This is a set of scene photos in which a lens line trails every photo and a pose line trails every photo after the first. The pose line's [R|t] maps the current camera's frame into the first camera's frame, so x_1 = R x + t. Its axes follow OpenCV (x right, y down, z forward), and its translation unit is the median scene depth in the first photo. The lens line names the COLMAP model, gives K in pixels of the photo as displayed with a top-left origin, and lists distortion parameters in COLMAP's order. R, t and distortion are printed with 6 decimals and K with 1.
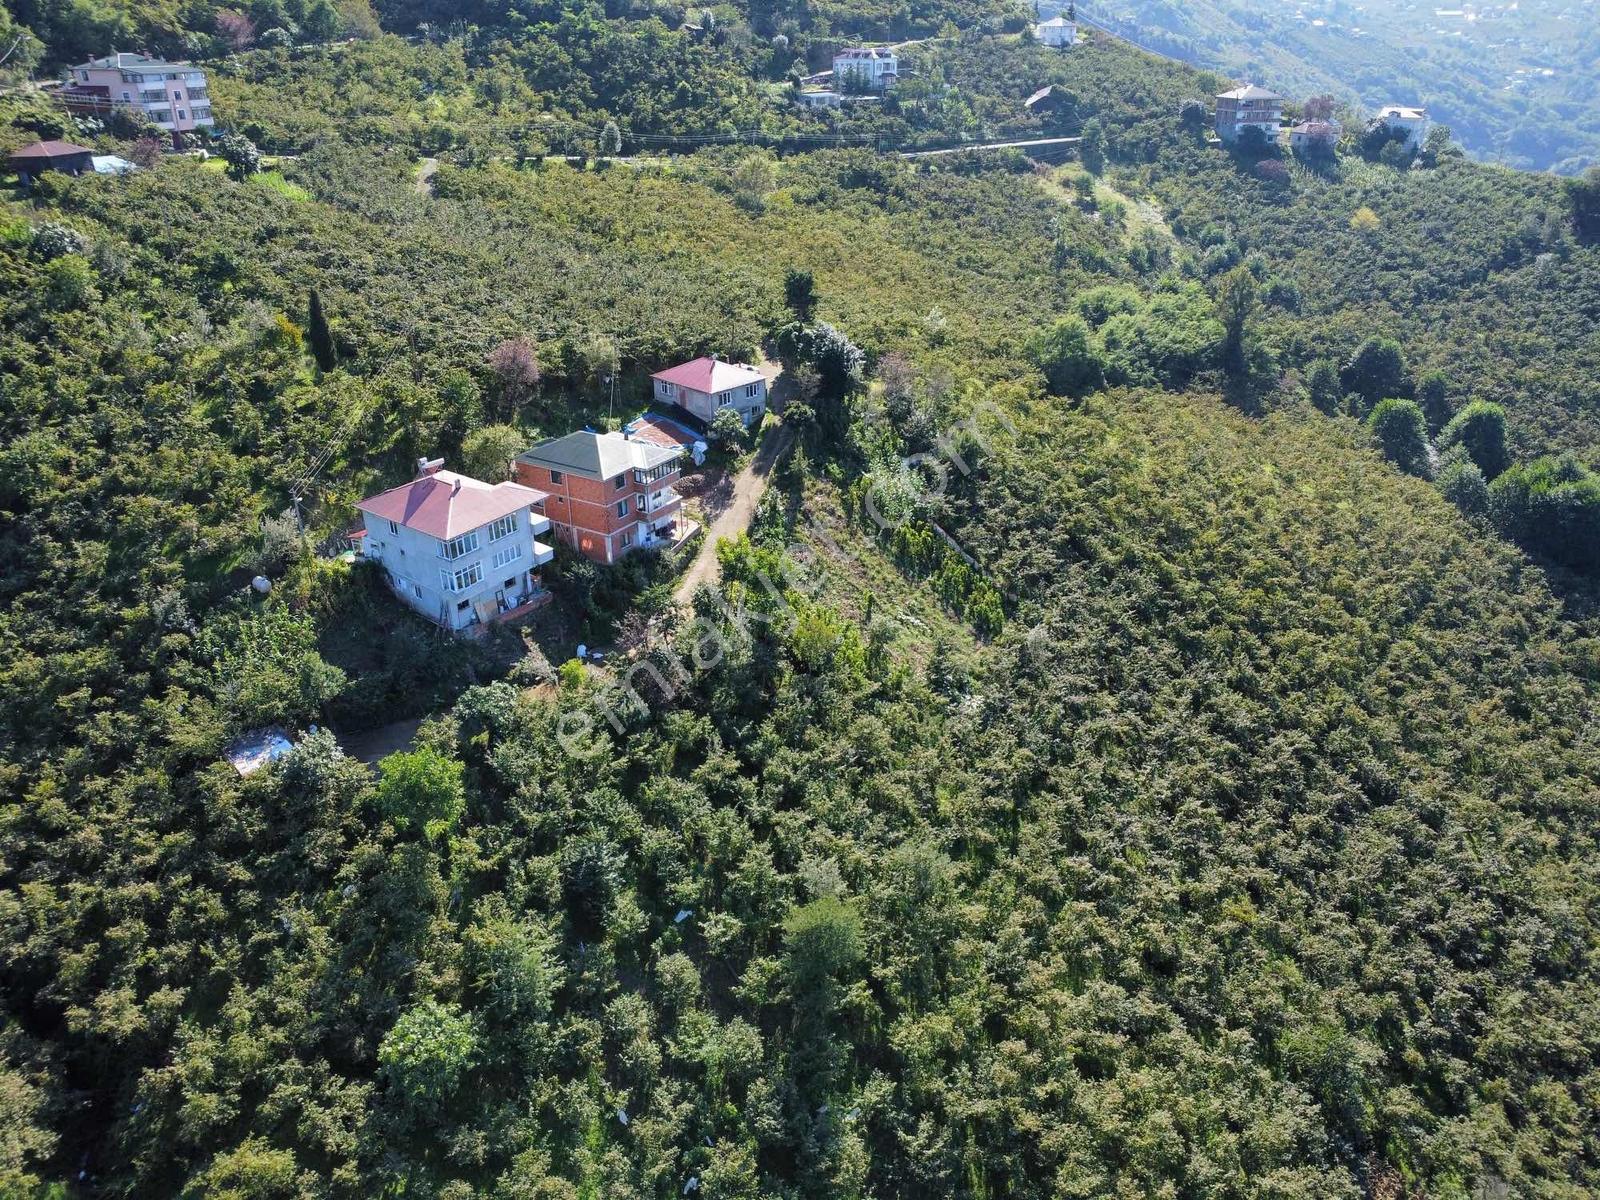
lens RADIAL K [[1159.4, 0, 796.4], [0, 1159.4, 604.3], [0, 0, 1]] dist [-0.030187, -0.006151]
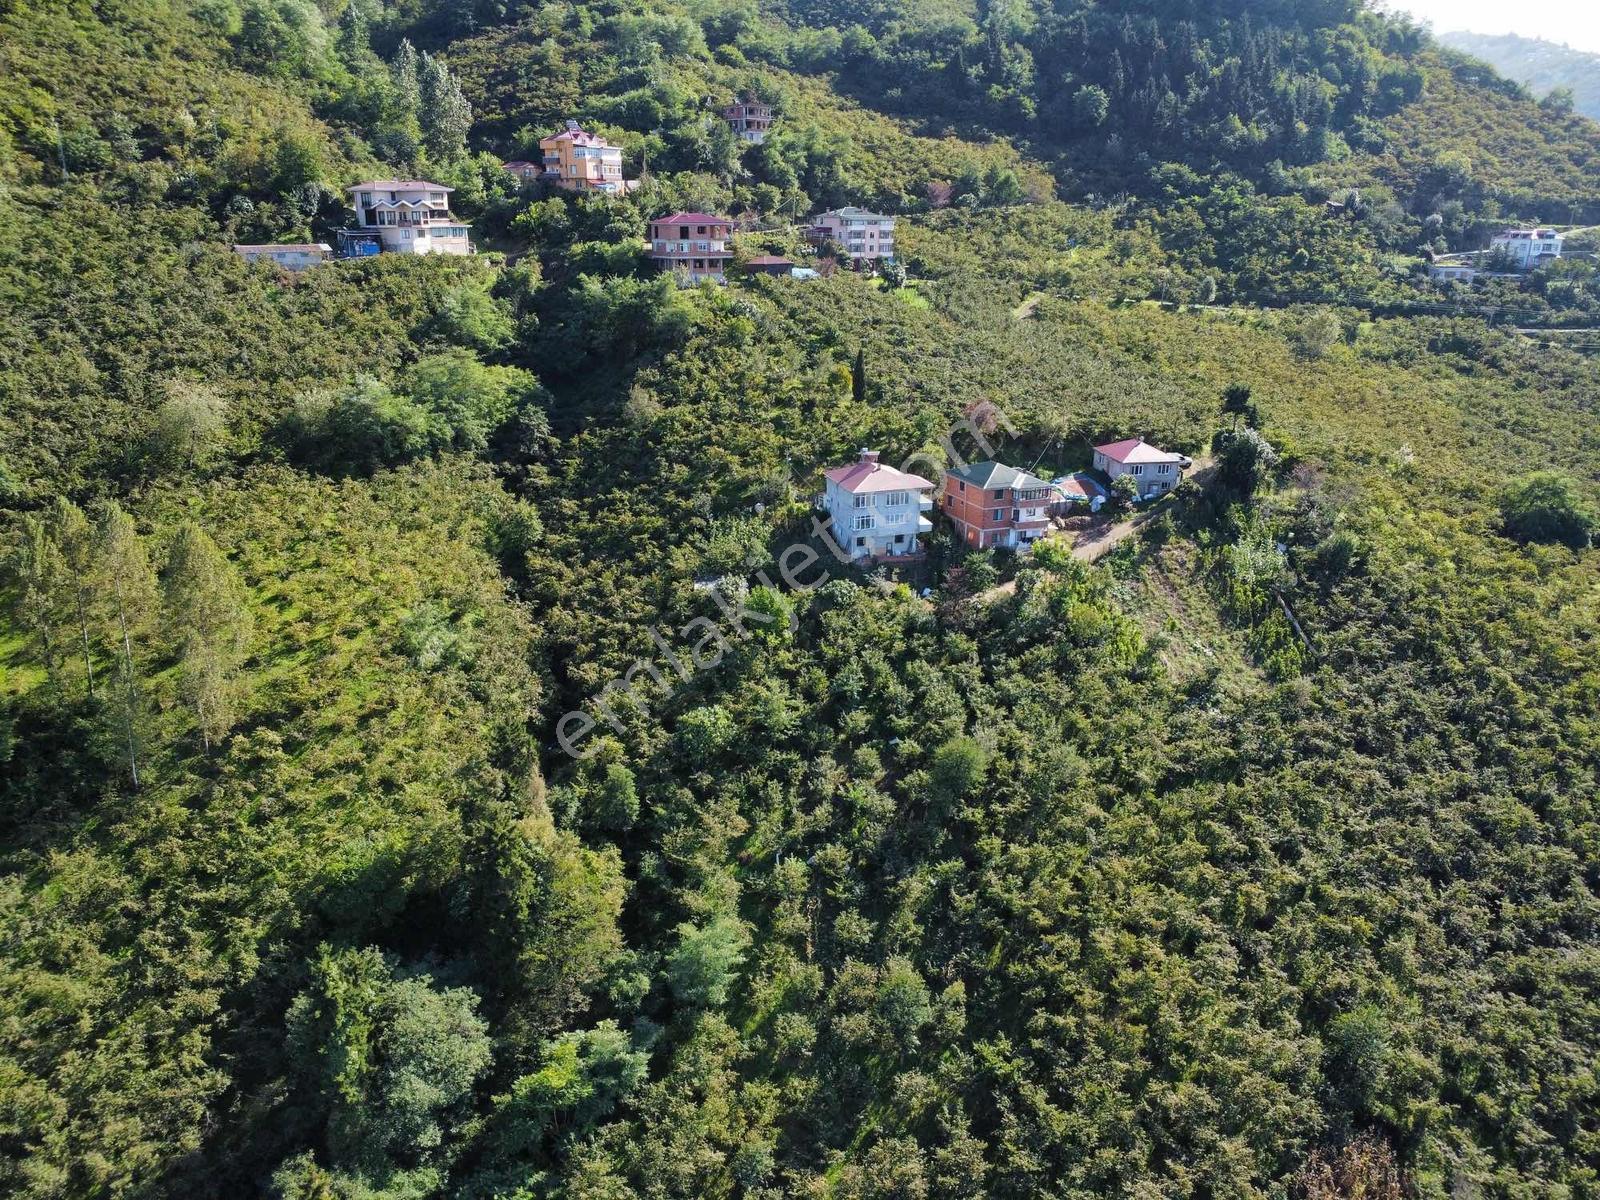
lens RADIAL K [[1159.4, 0, 794.9], [0, 1159.4, 590.5], [0, 0, 1]] dist [-0.030187, -0.006151]
pose [[0.806260, 0.197319, -0.557682, 0.382334], [-0.276329, 0.959181, -0.060121, 0.133485], [0.523055, 0.202577, 0.827874, -0.226469]]
